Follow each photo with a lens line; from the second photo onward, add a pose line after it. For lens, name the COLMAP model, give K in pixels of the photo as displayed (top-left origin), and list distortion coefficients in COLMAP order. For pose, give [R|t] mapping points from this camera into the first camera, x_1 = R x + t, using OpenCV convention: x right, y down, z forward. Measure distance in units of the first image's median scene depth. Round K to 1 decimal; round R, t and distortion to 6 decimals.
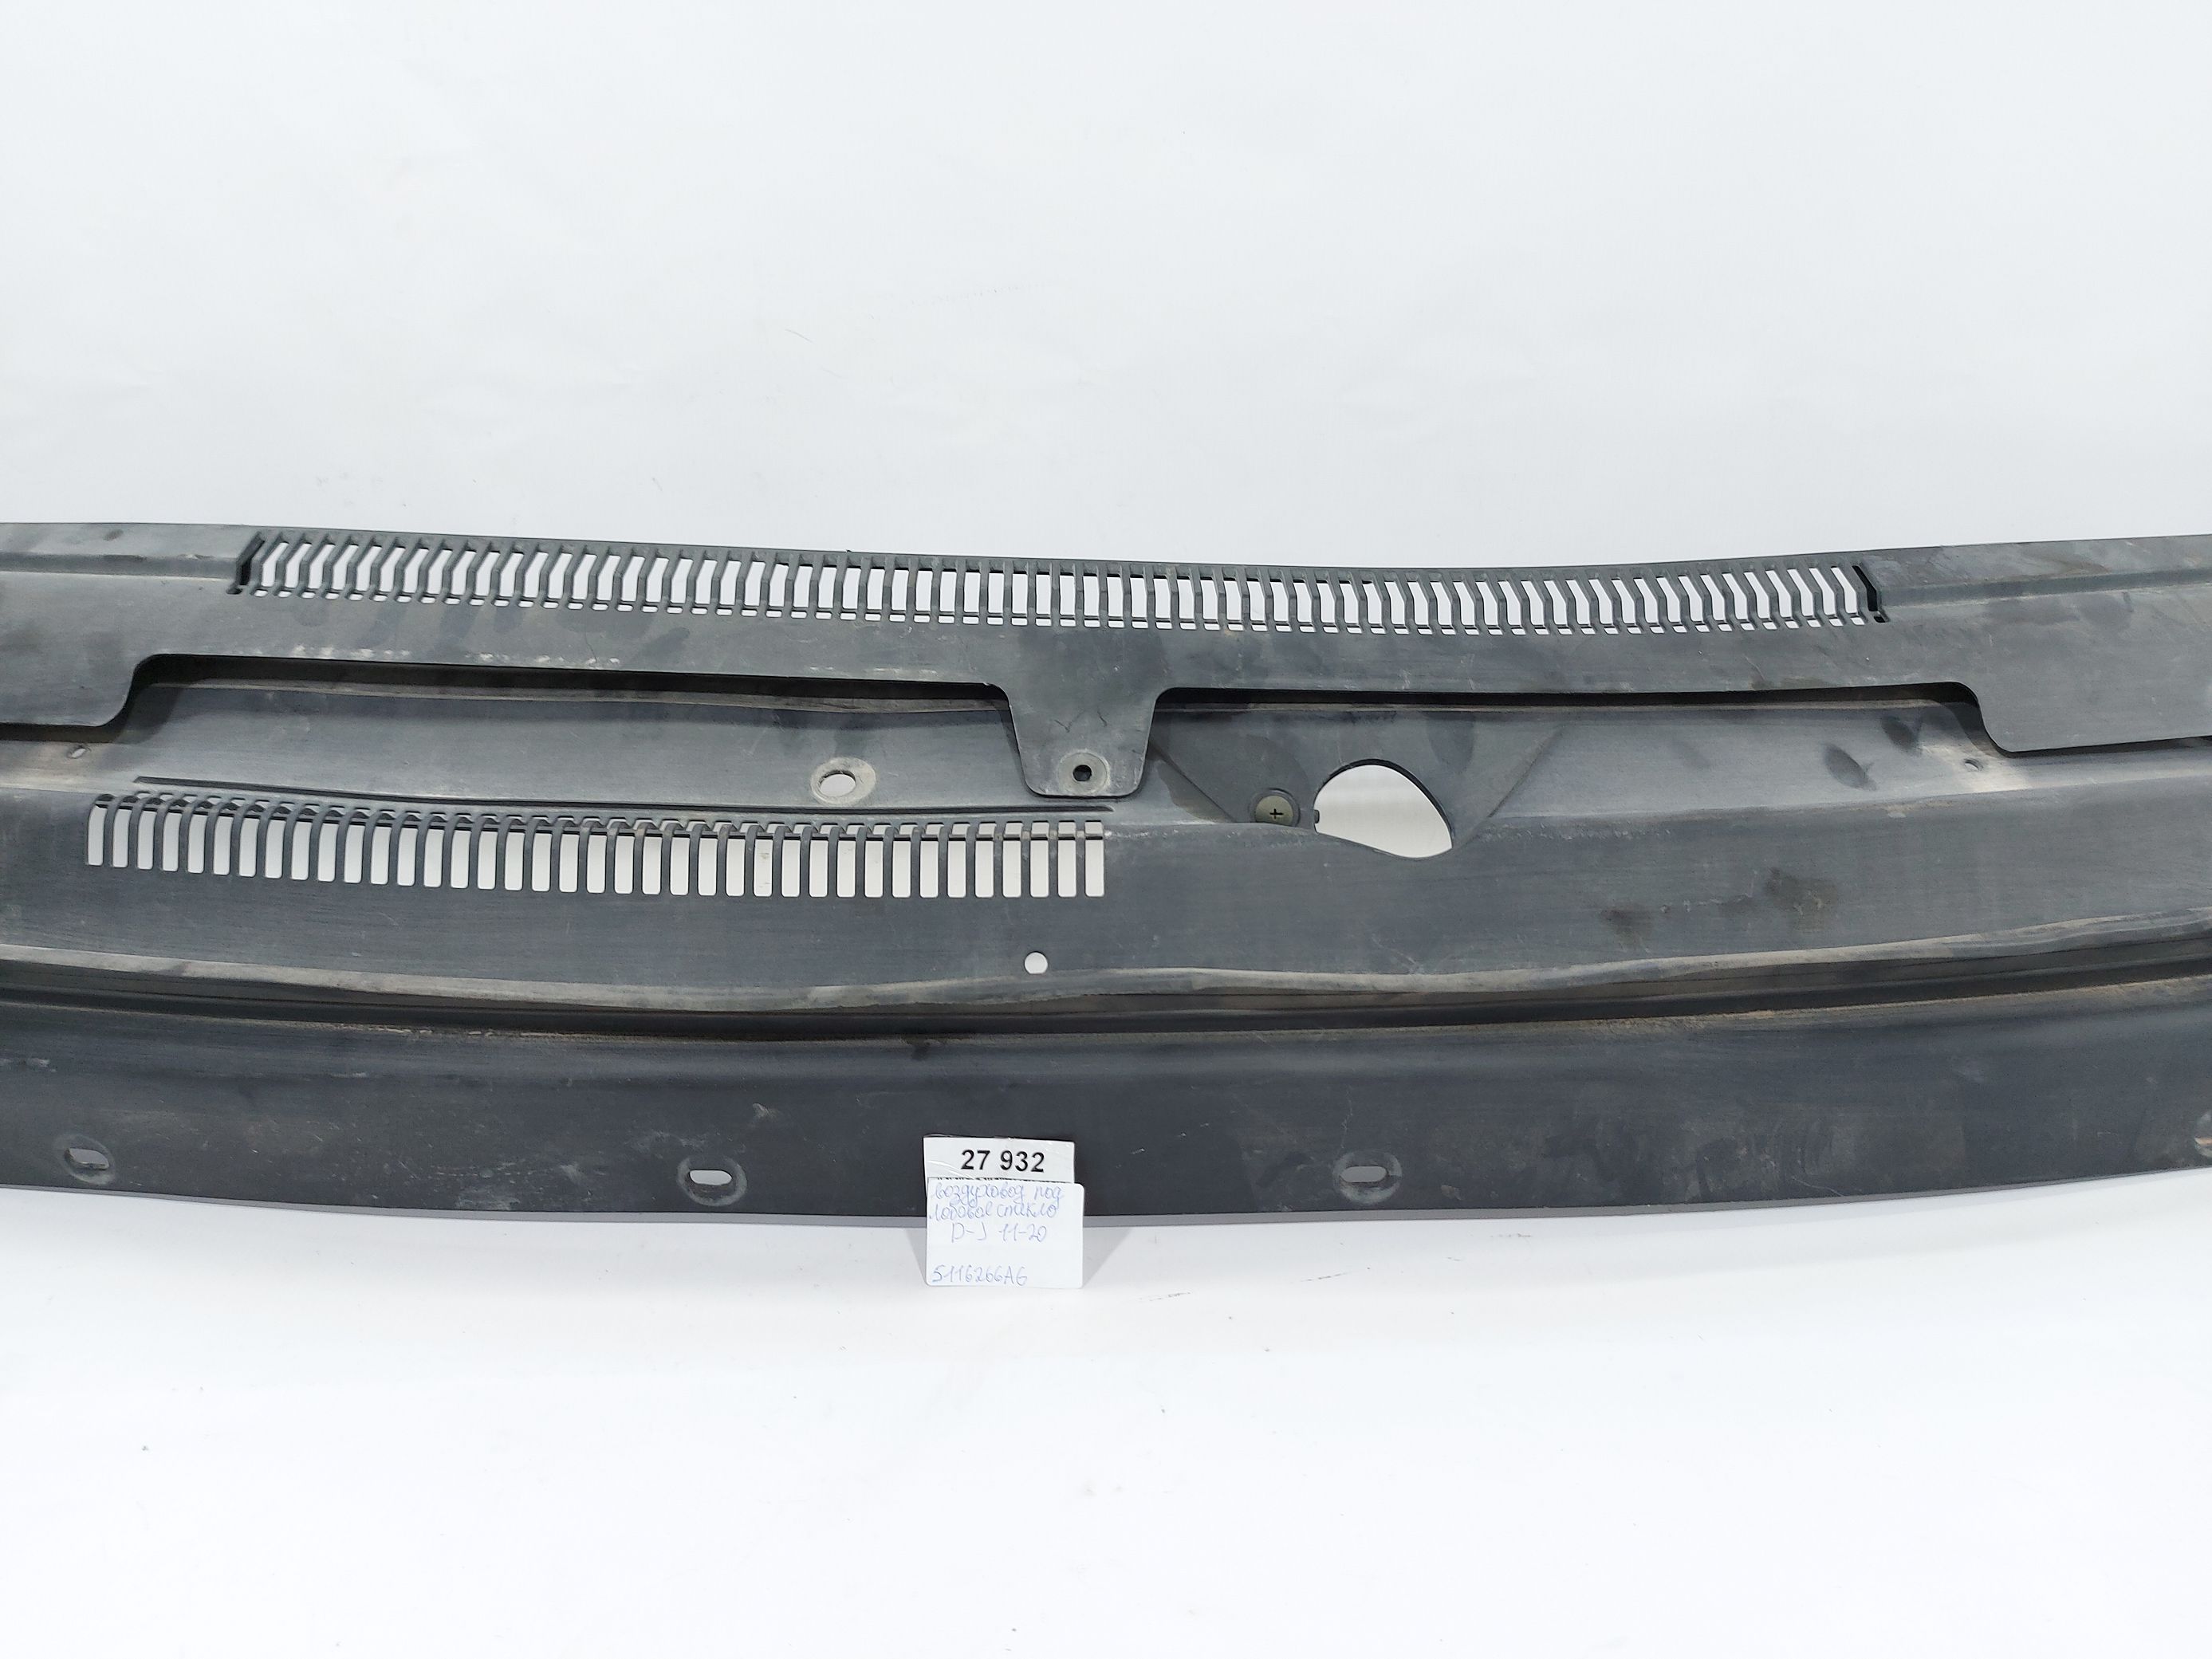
lens RADIAL K [[1579.8, 0, 1106.0], [0, 1579.8, 829.5], [0, 0, 1]] dist [0.085424, -0.124714]
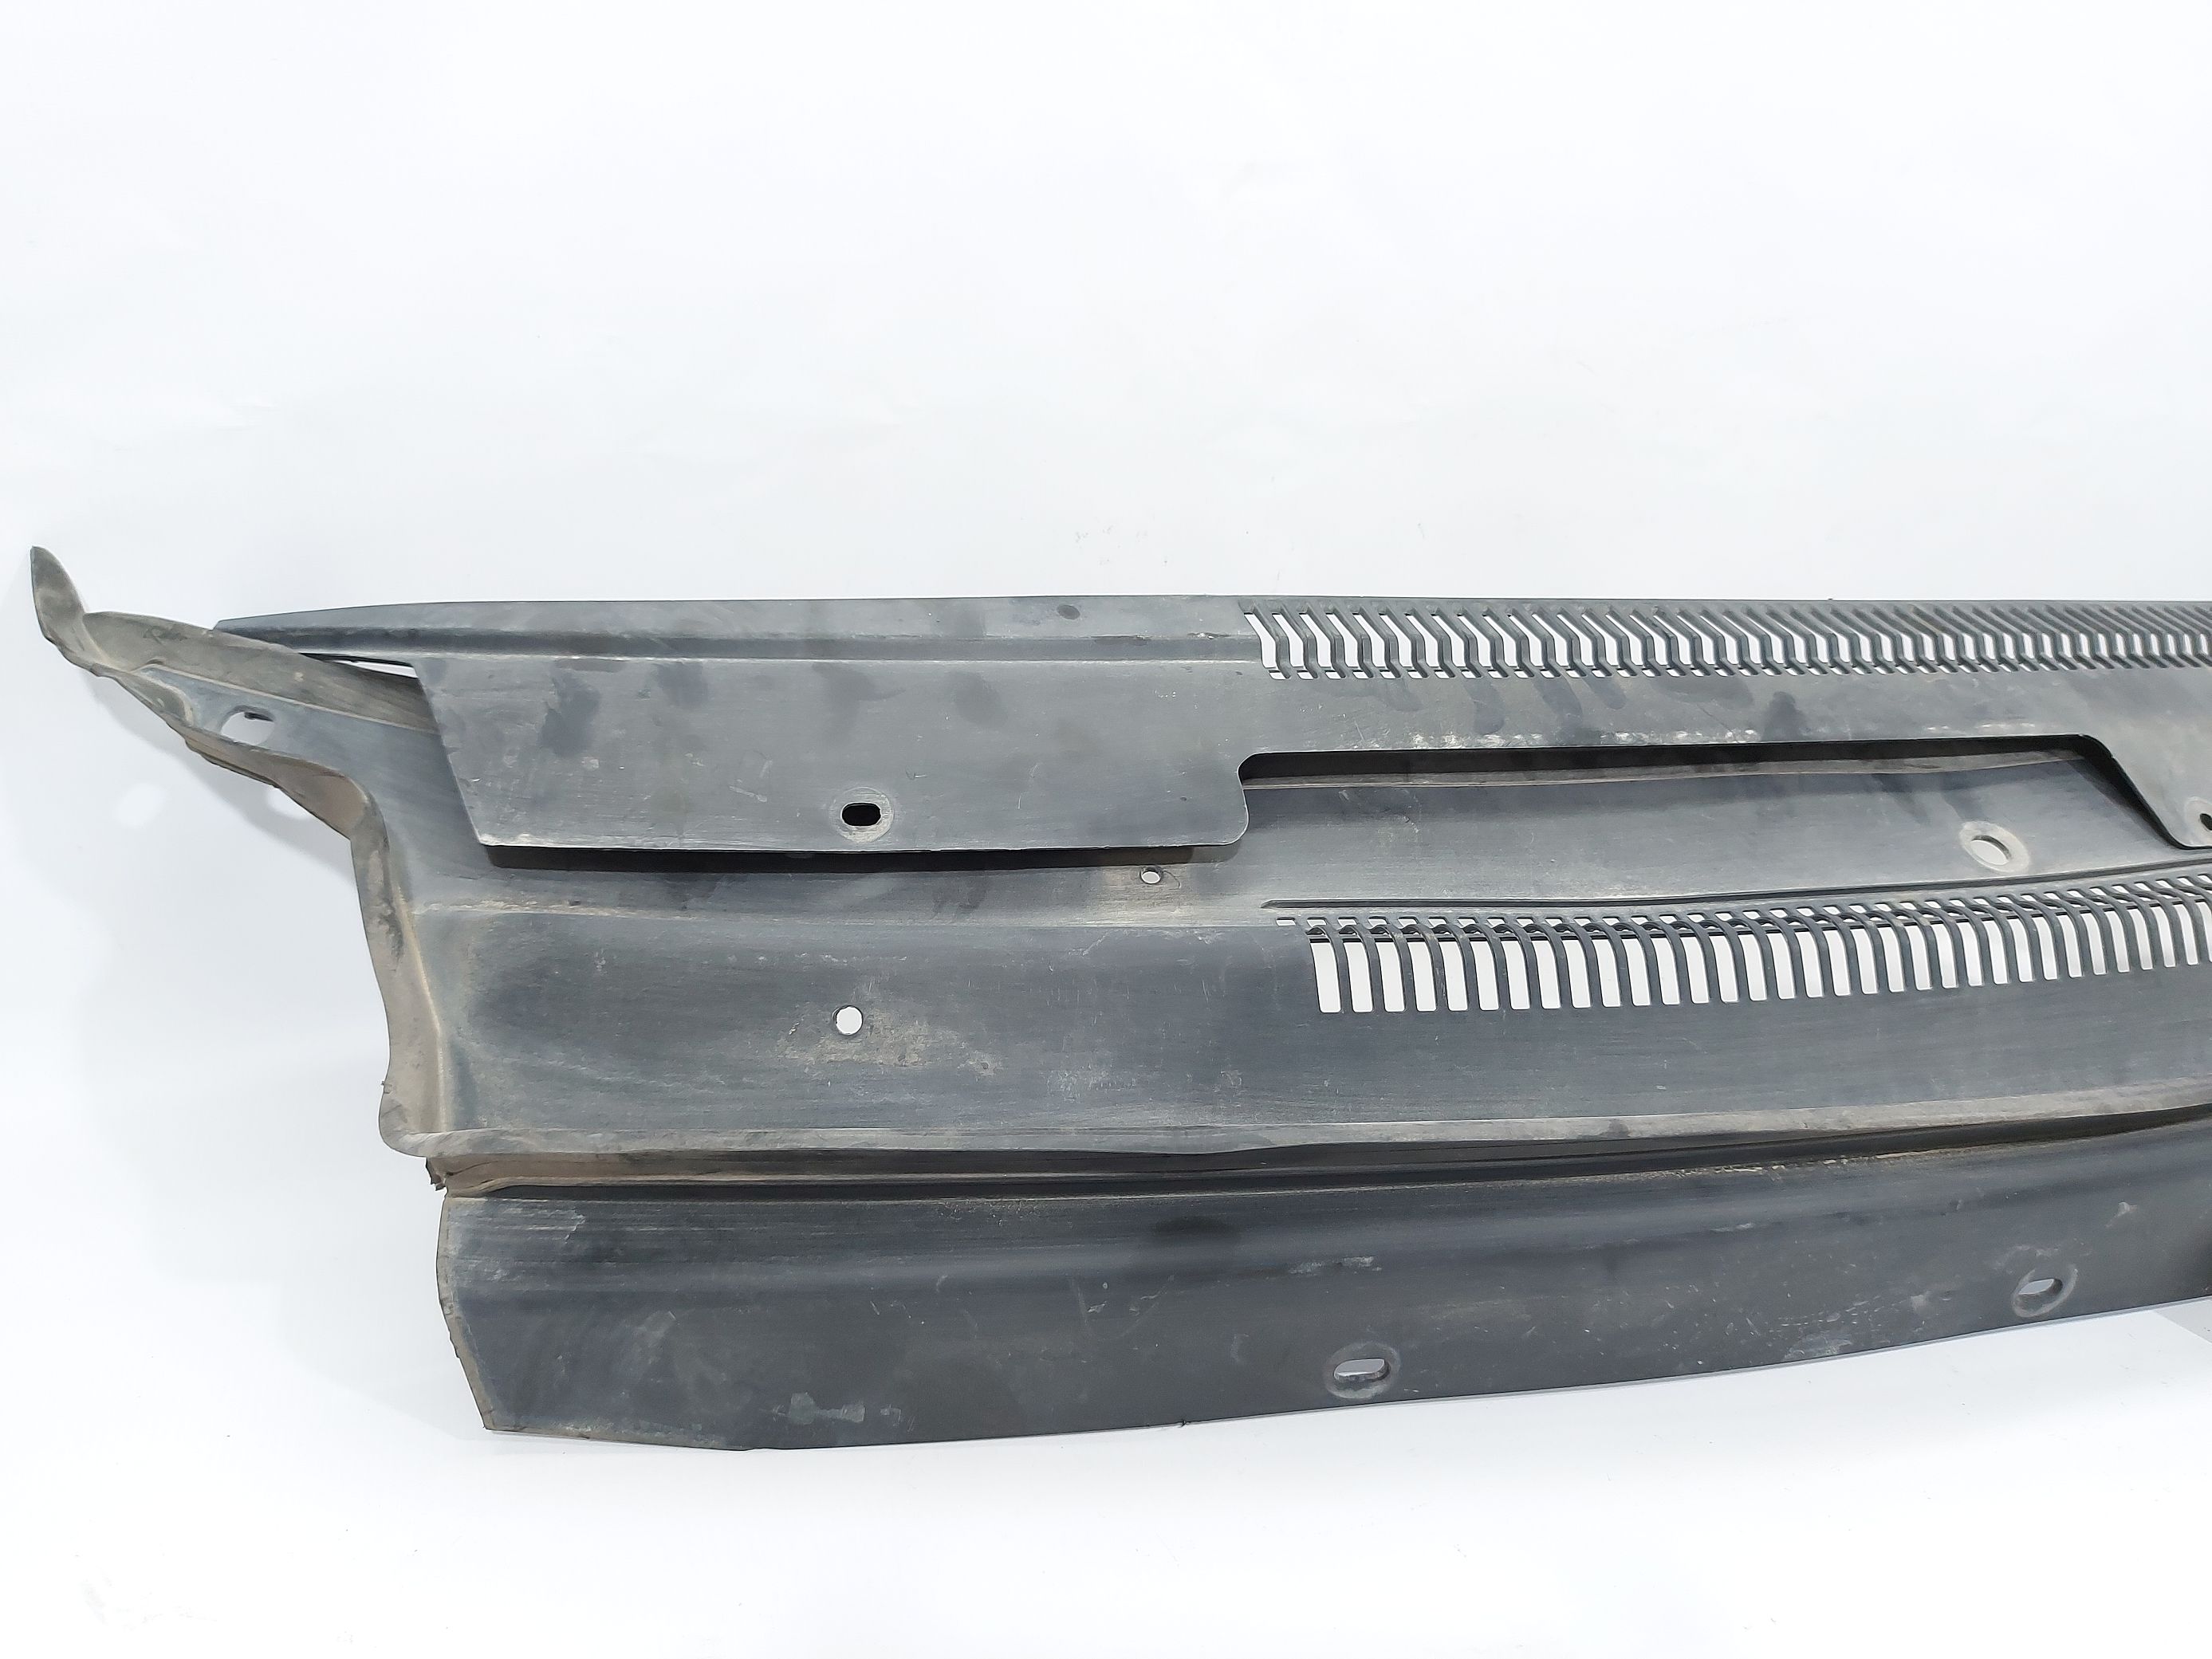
lens RADIAL K [[1579.8, 0, 1106.0], [0, 1579.8, 829.5], [0, 0, 1]] dist [0.085424, -0.124714]
pose [[0.959026, -0.068289, 0.274964, -0.909534], [0.070030, 0.997539, 0.003494, -0.079320], [-0.274526, 0.015904, 0.961448, 0.225697]]
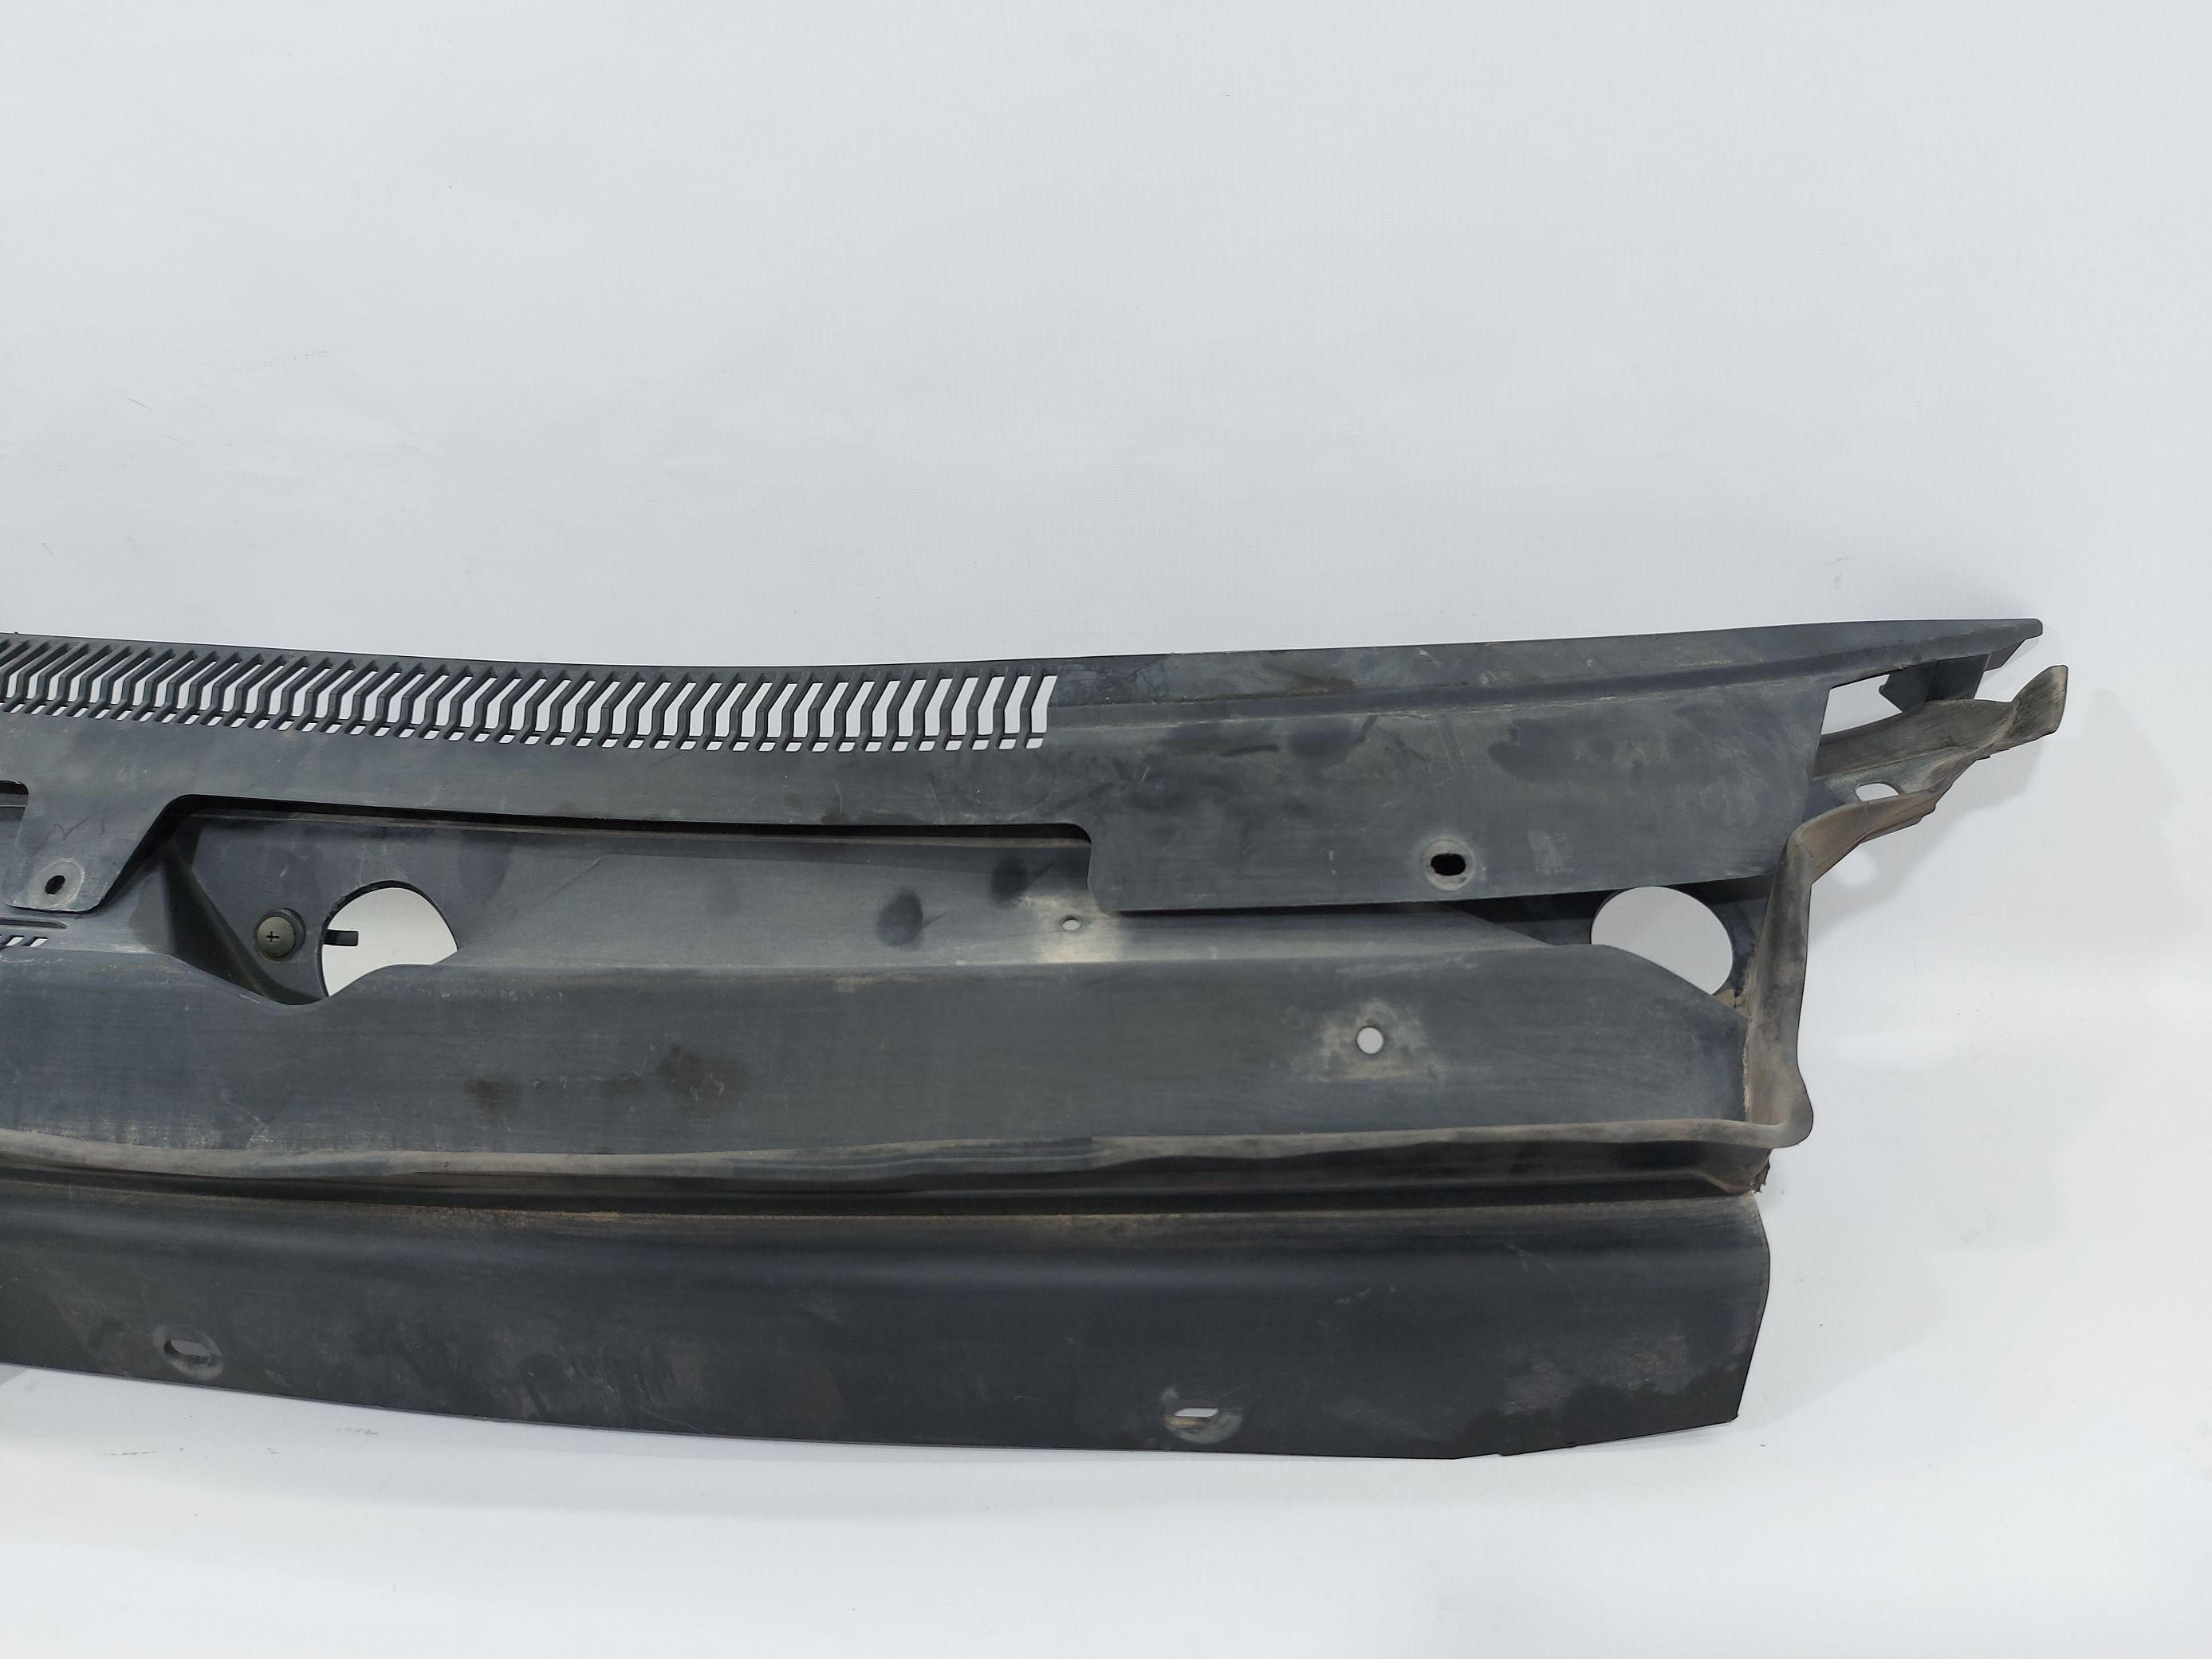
lens RADIAL K [[1579.8, 0, 1106.0], [0, 1579.8, 829.5], [0, 0, 1]] dist [0.085424, -0.124714]
pose [[0.972083, 0.050496, -0.229139, 0.799413], [-0.047056, 0.998683, 0.020456, -0.115636], [0.229870, -0.009103, 0.973179, 0.203310]]
